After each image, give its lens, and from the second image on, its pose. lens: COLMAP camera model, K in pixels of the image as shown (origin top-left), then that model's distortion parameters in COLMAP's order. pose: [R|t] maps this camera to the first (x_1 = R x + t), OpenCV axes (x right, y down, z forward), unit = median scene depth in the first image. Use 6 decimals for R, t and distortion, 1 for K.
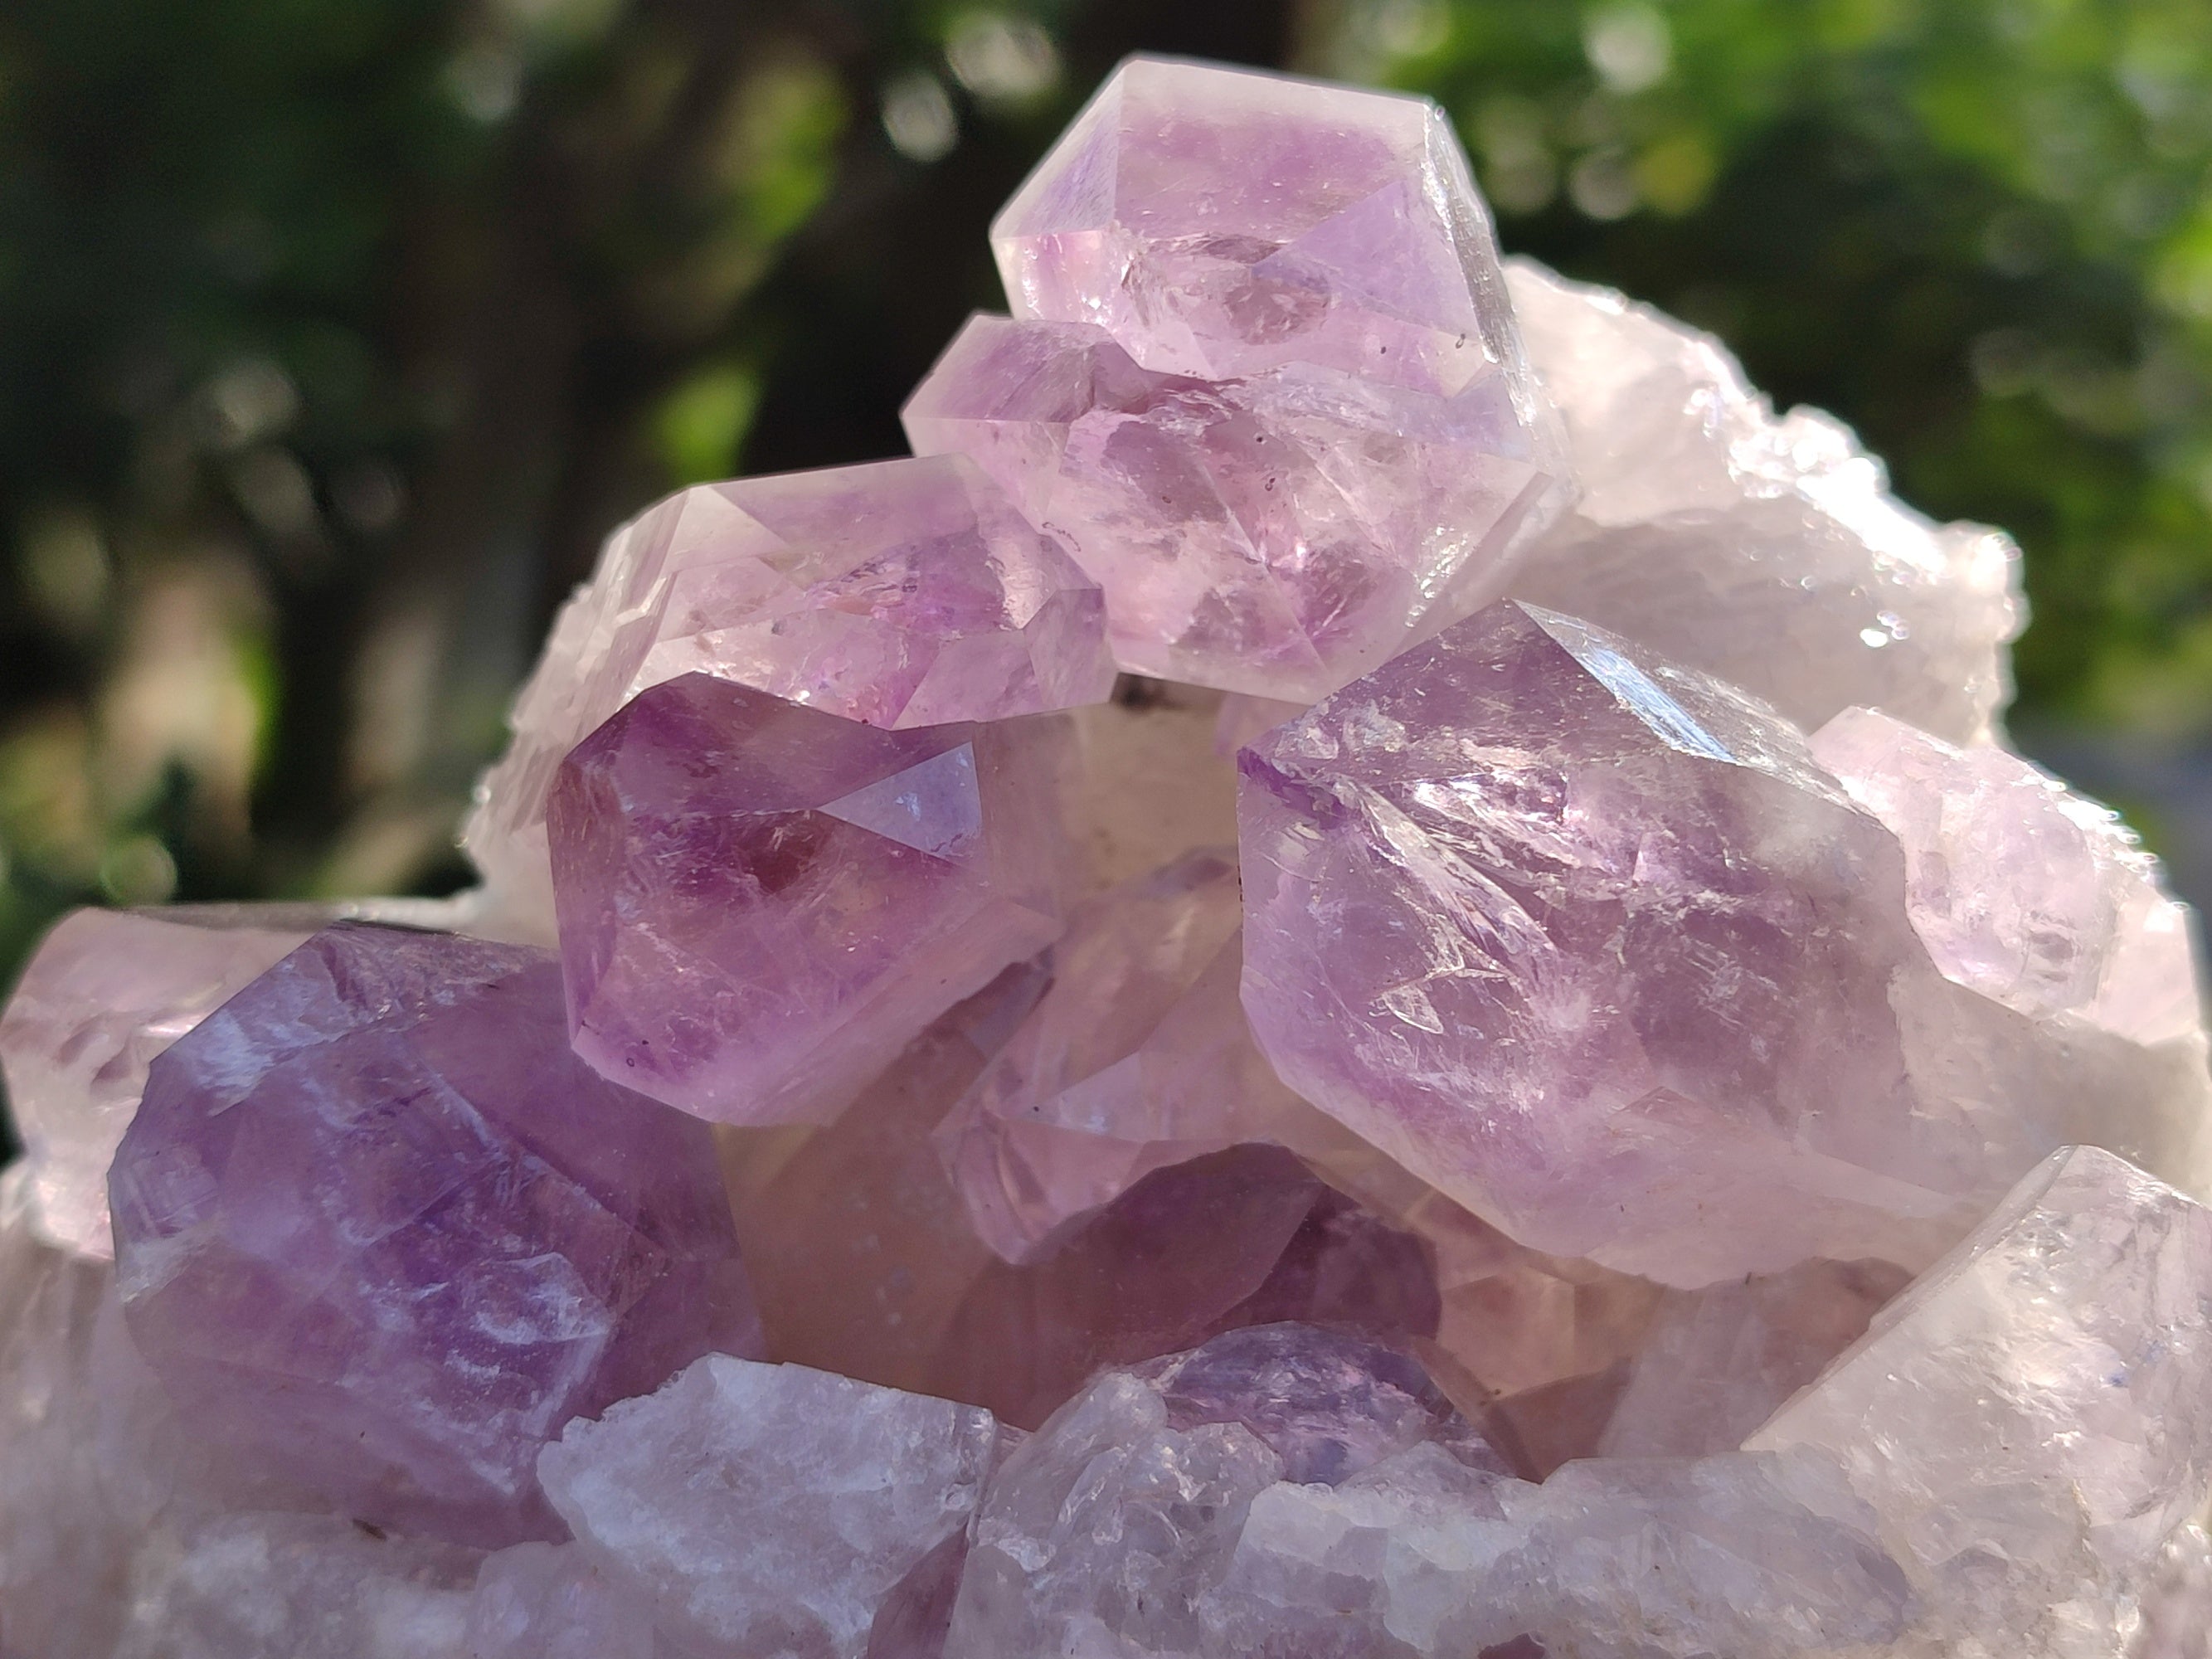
lens RADIAL K [[3288.7, 0, 1106.0], [0, 3288.7, 829.5], [0, 0, 1]] dist [0.213340, -0.004297]
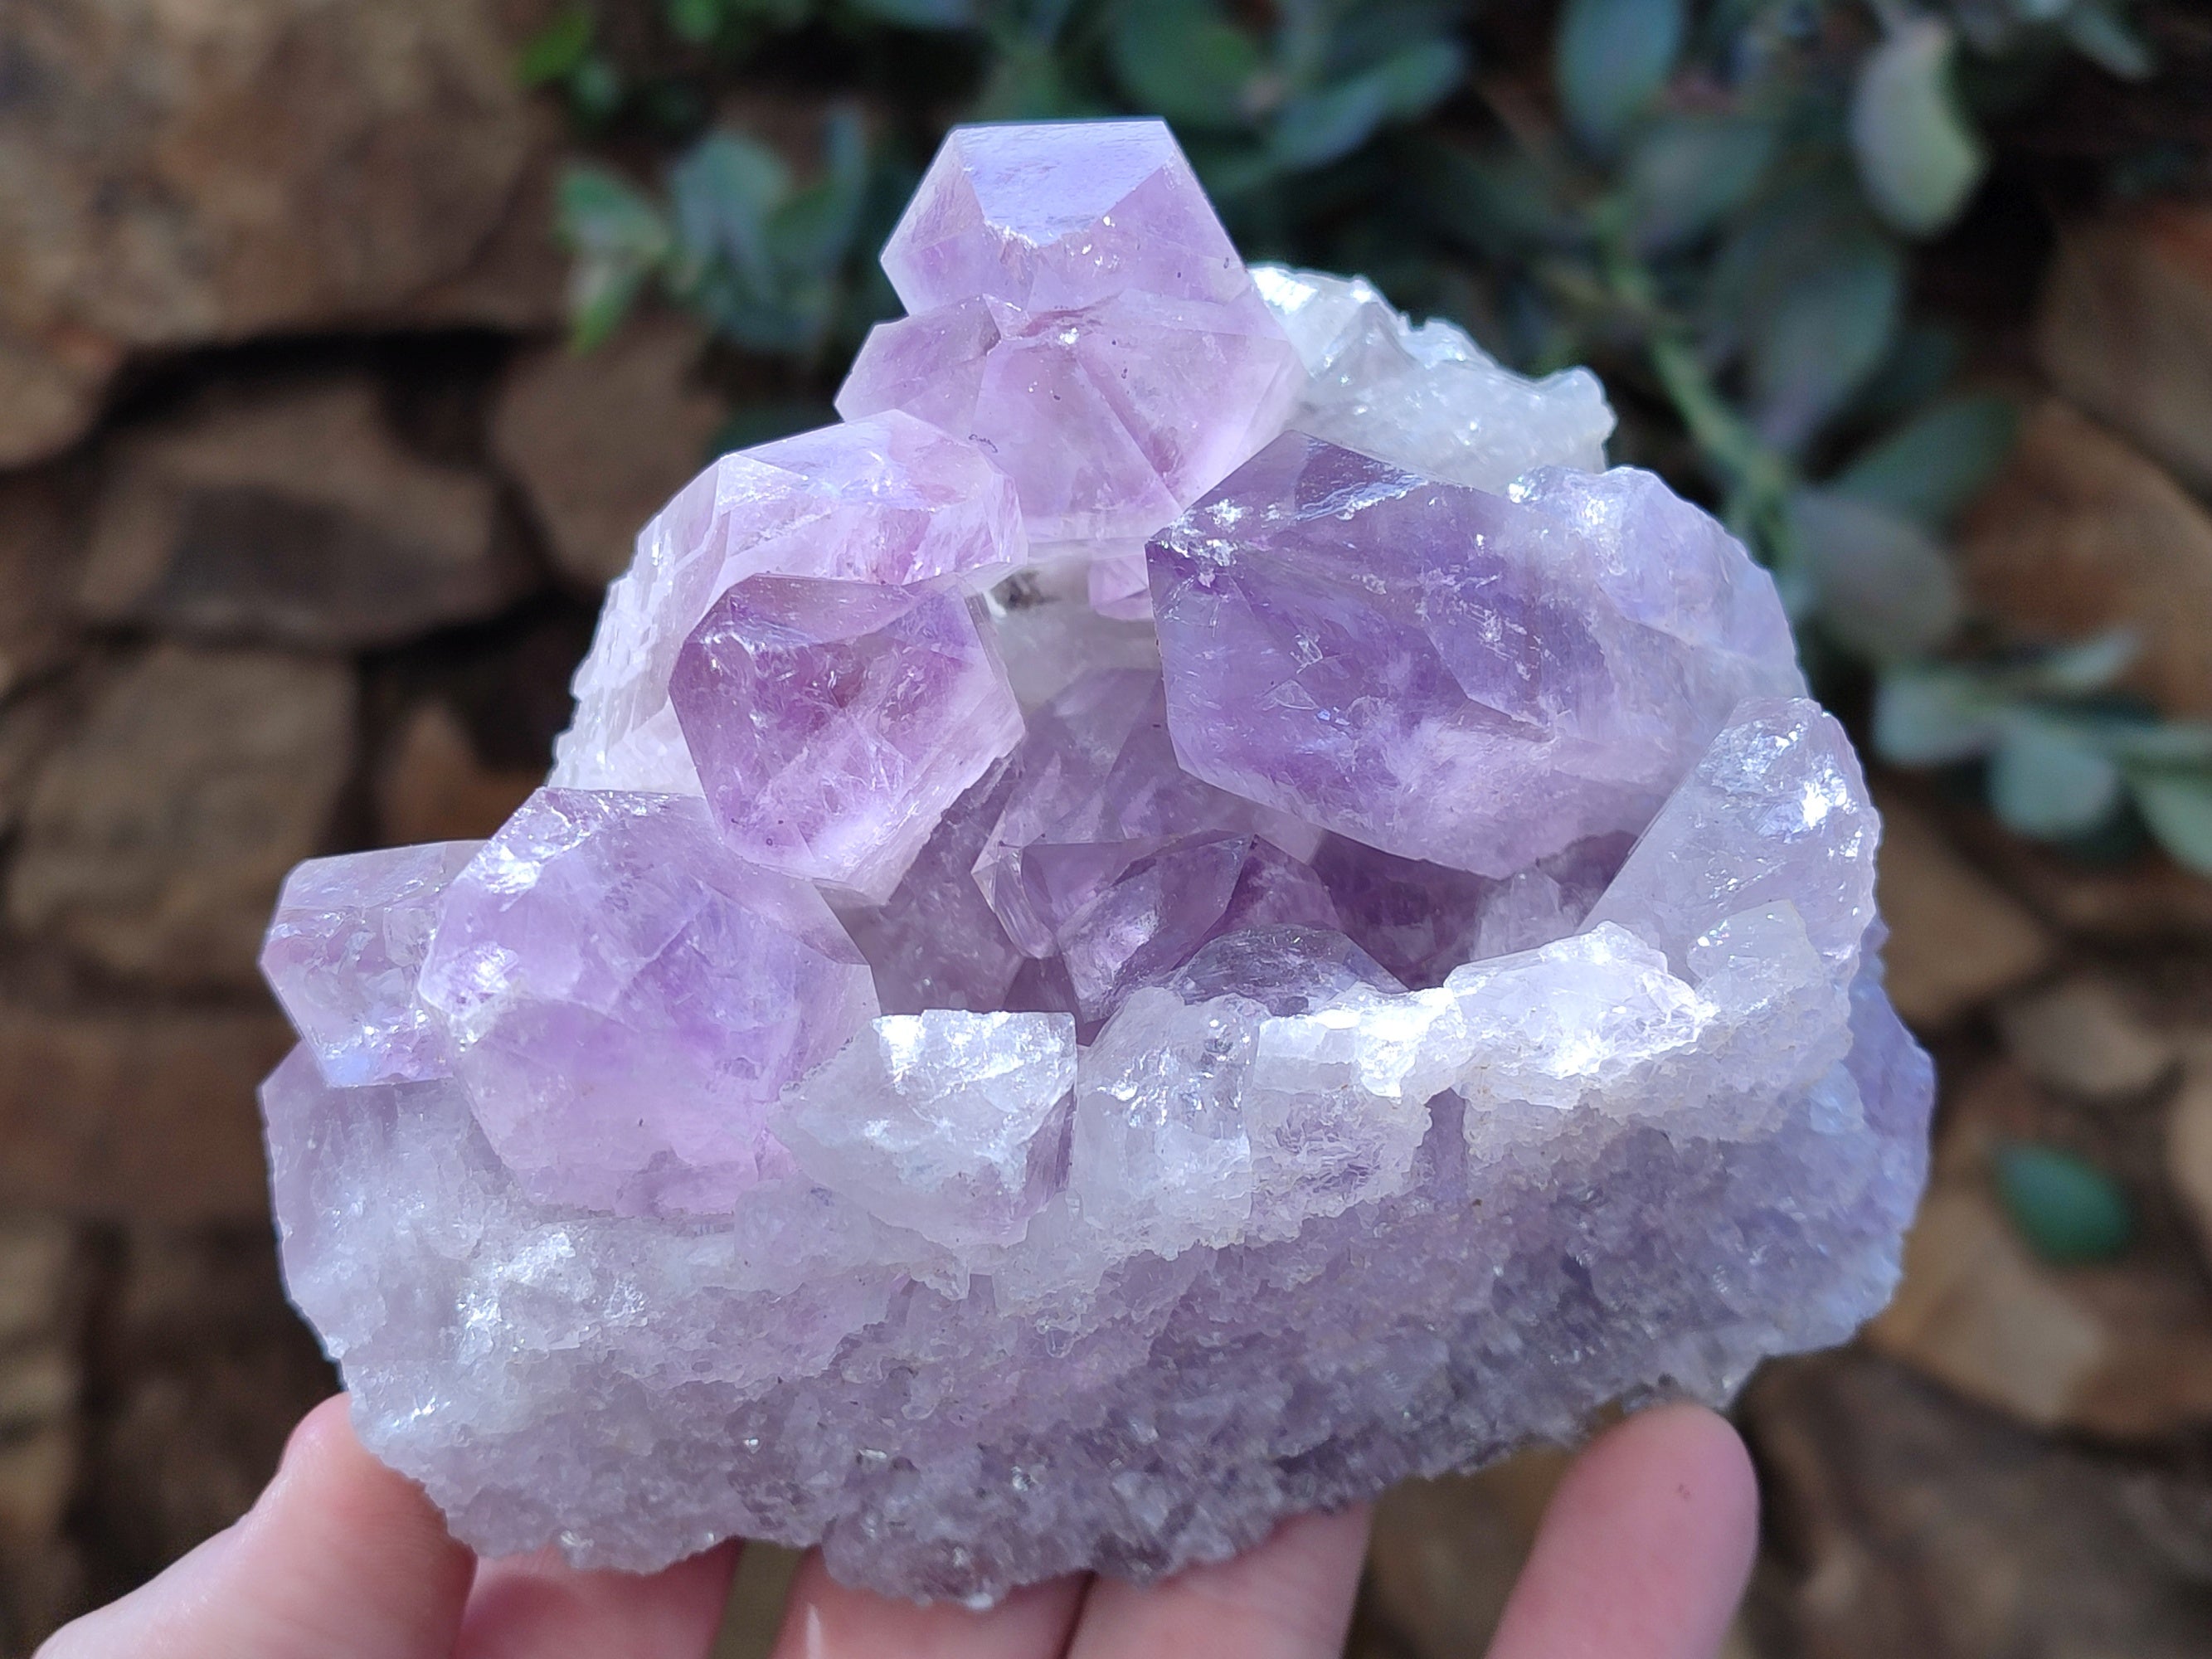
lens RADIAL K [[3288.7, 0, 1106.0], [0, 3288.7, 829.5], [0, 0, 1]] dist [0.213340, -0.004297]
pose [[0.971015, -0.185050, 0.151281, -0.220387], [0.200106, 0.975528, -0.091117, 0.227949], [-0.130718, 0.118748, 0.984282, -0.430891]]
